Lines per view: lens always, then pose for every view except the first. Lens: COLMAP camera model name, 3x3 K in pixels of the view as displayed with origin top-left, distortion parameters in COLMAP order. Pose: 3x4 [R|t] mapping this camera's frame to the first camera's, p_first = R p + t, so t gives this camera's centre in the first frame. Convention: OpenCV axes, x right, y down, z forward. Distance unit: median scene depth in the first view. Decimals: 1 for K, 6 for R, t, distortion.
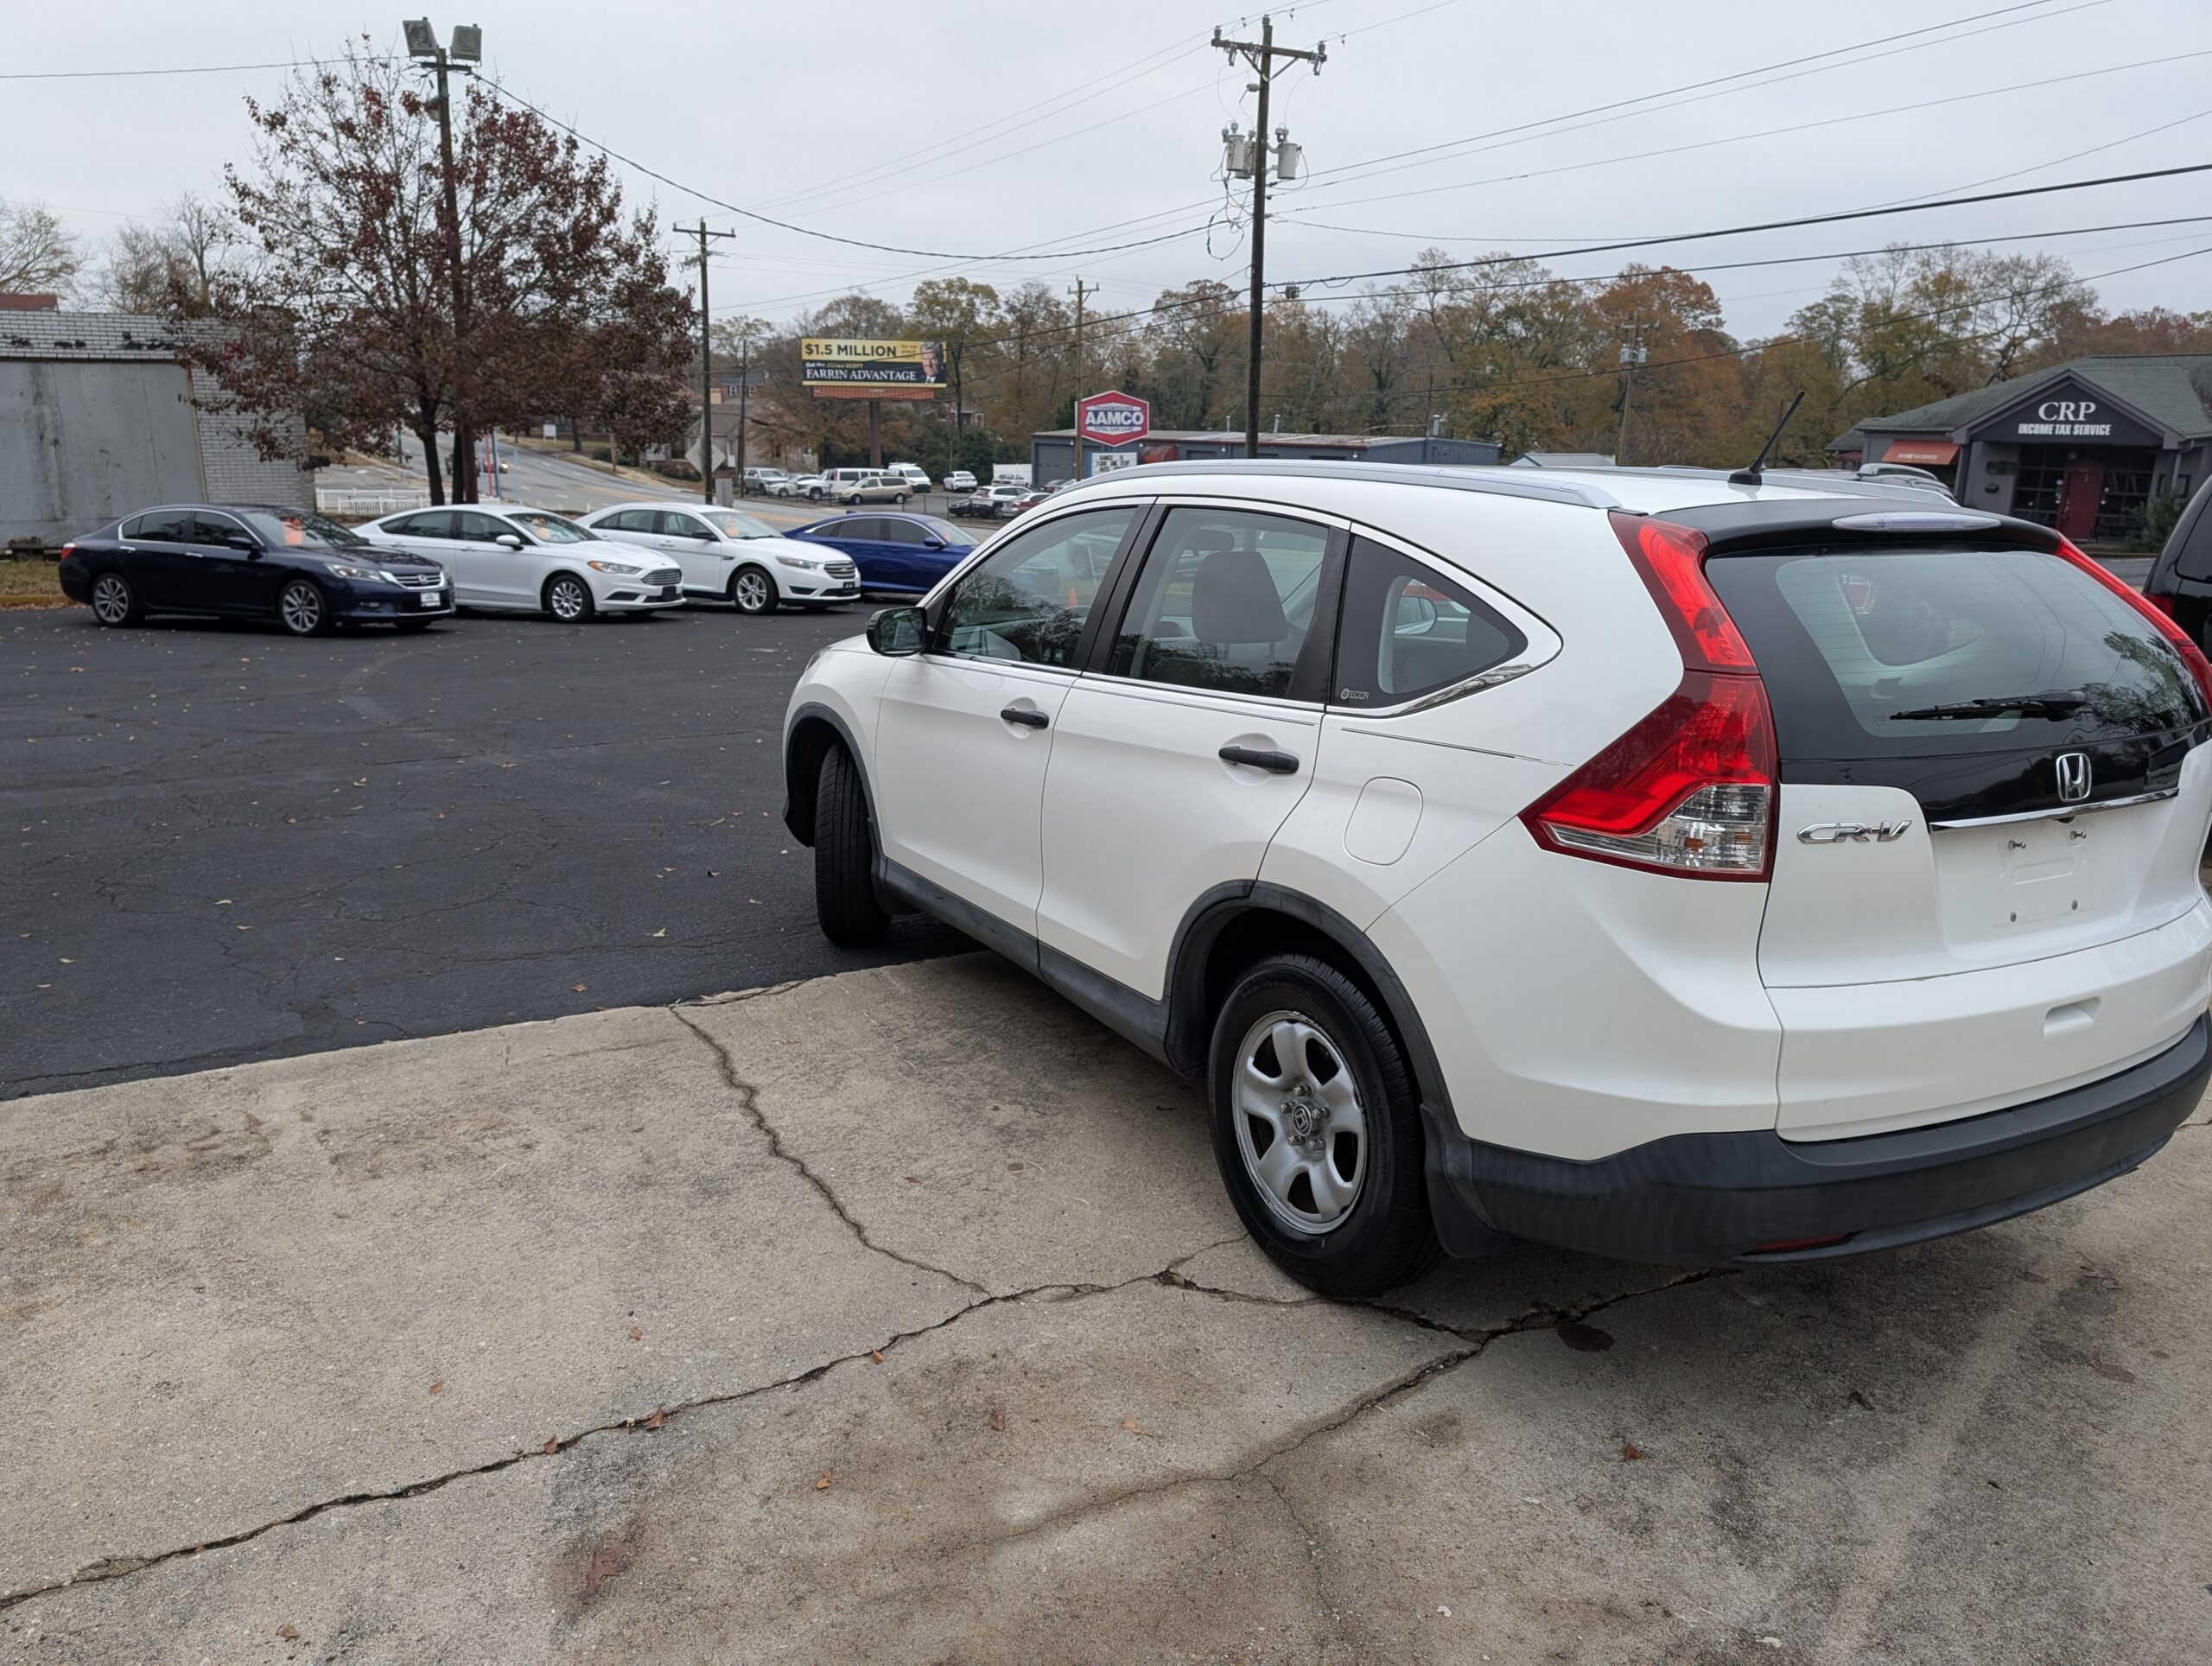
lens RADIAL K [[1586.5, 0, 1075.8], [0, 1586.5, 827.5], [0, 0, 1]] dist [0.015401, -0.013802]
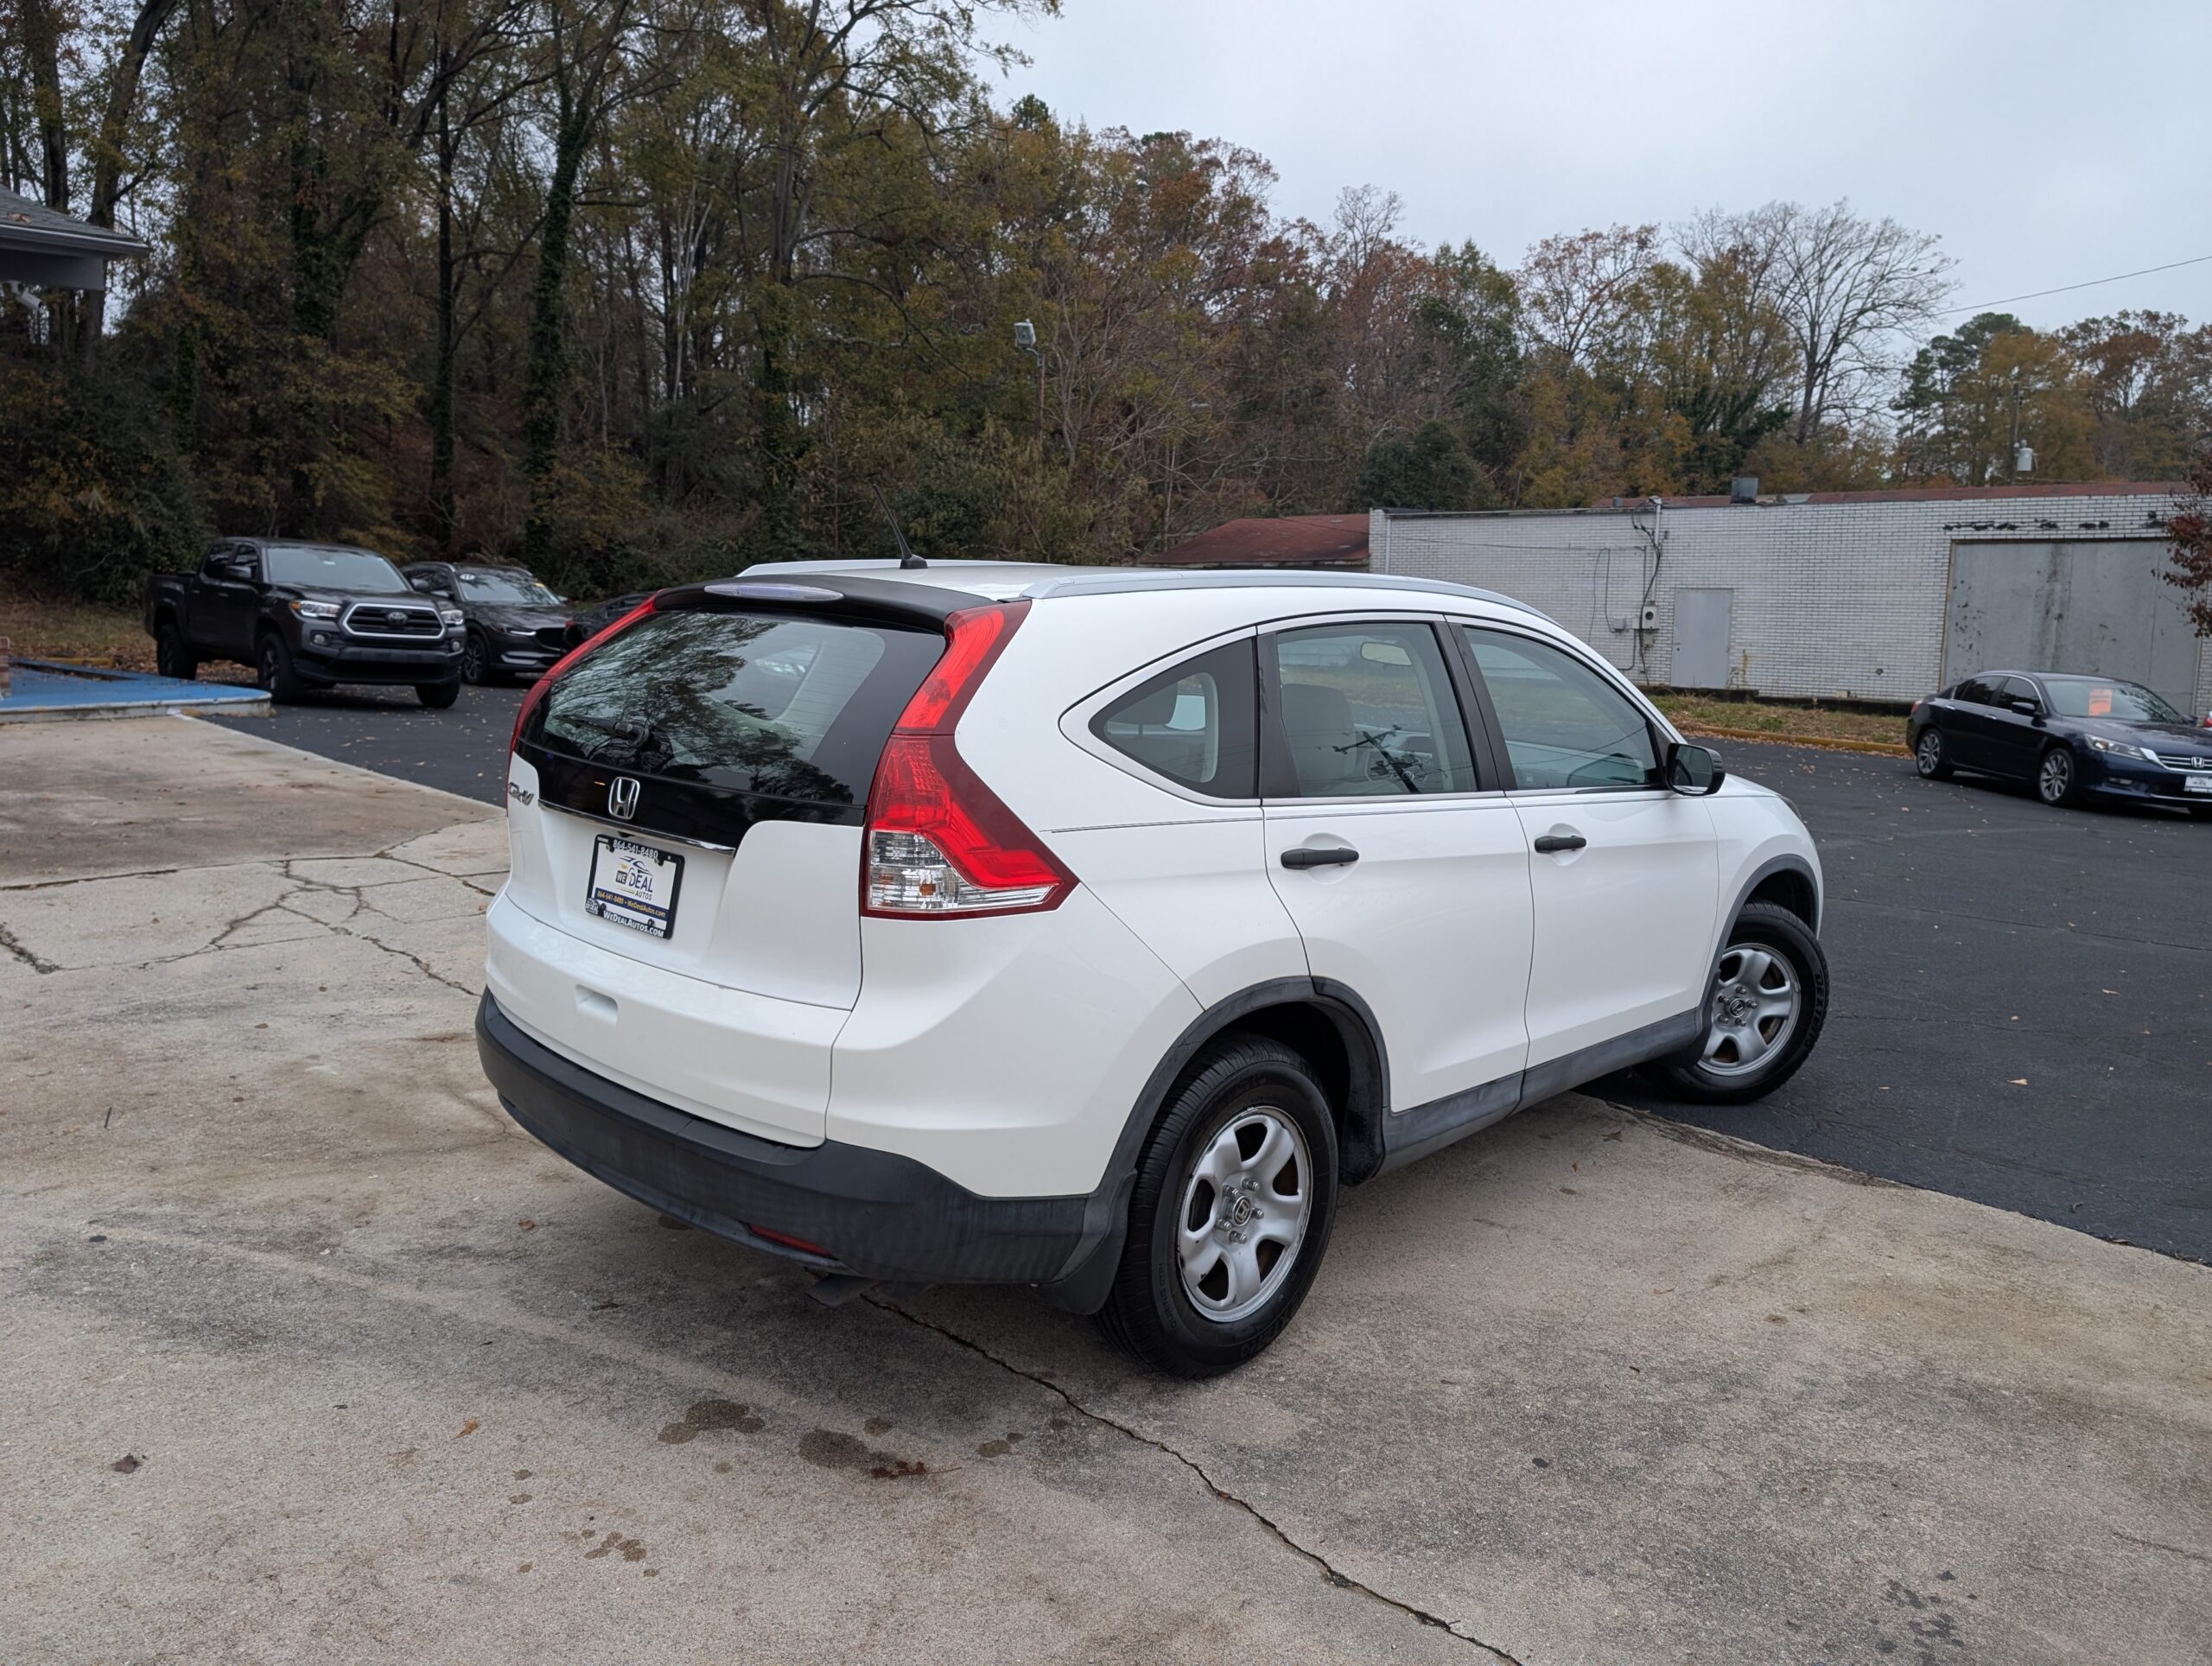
lens RADIAL K [[1594.3, 0, 1089.5], [0, 1594.3, 803.9], [0, 0, 1]] dist [0.006935, 0.001380]
pose [[0.298013, 0.125654, -0.946256, 0.222627], [-0.246542, 0.967796, 0.050868, -0.020546], [0.922174, 0.218132, 0.319394, 0.114681]]
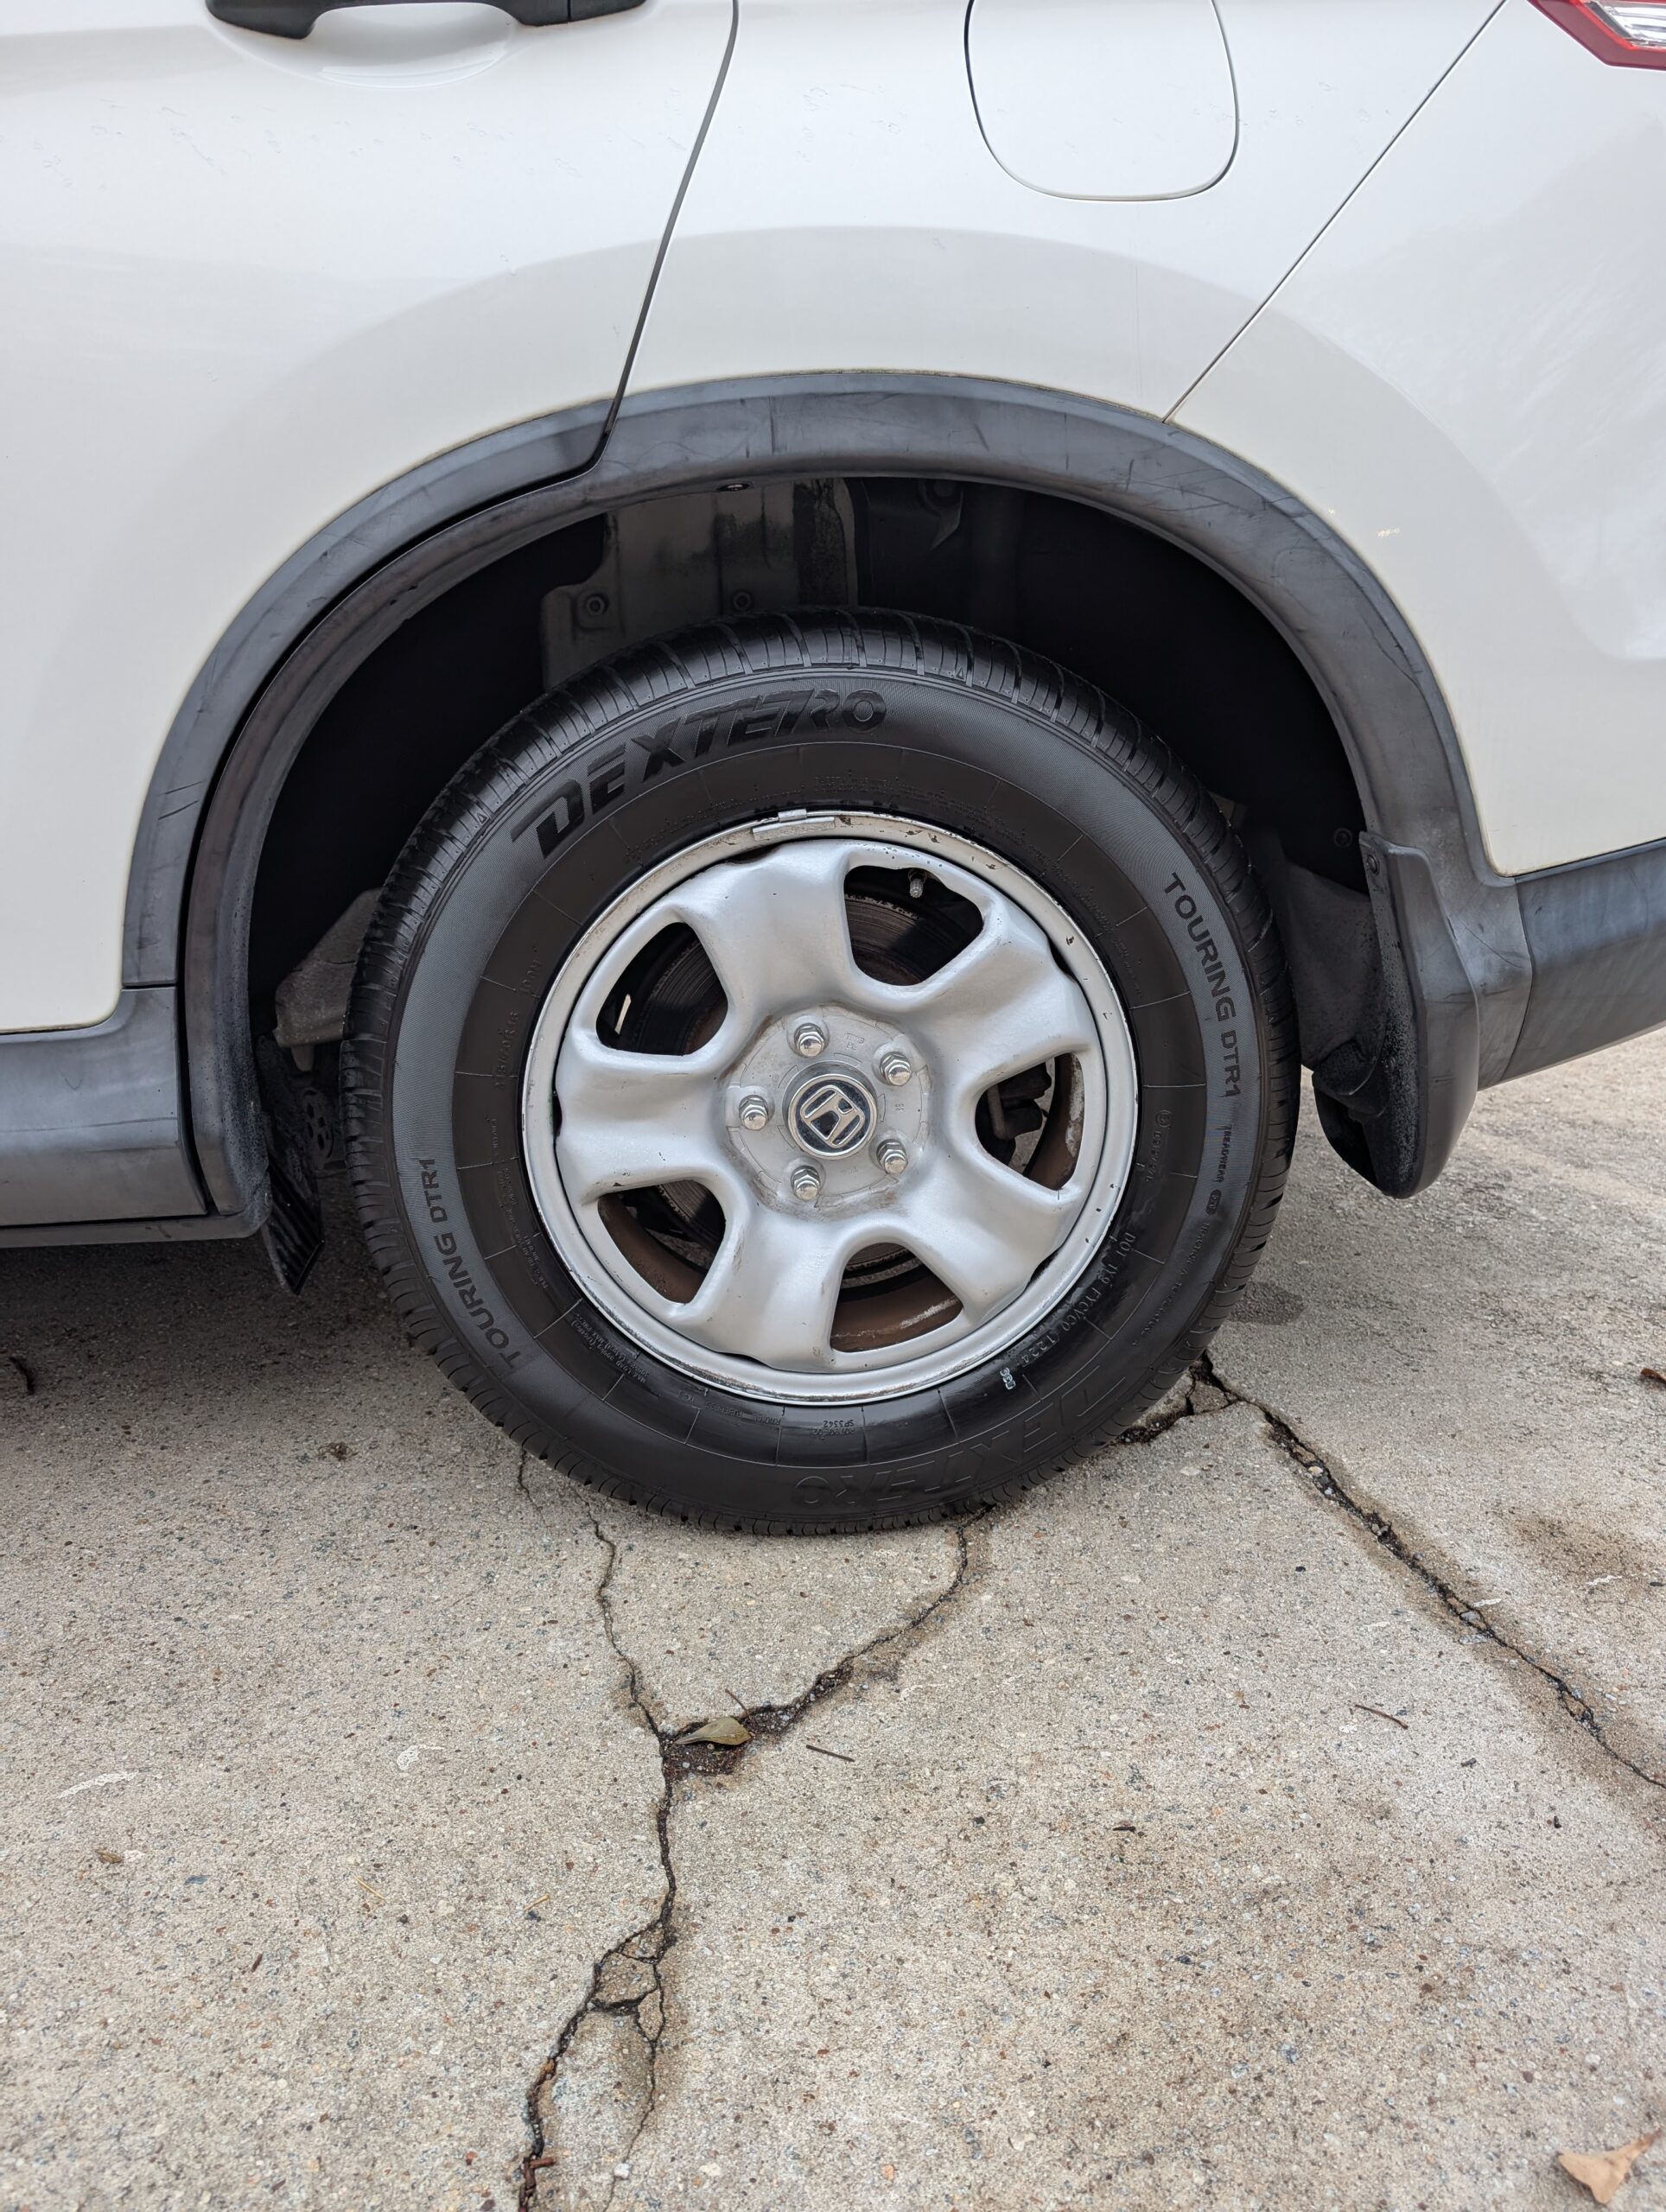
lens RADIAL K [[1589.5, 0, 826.4], [0, 1589.5, 1092.7], [0, 0, 1]] dist [0.017906, -0.016647]
pose [[0.409960, -0.301106, 0.860969, -0.024321], [0.235393, 0.946889, 0.219070, 0.014739], [-0.881206, 0.112856, 0.459065, 0.122681]]
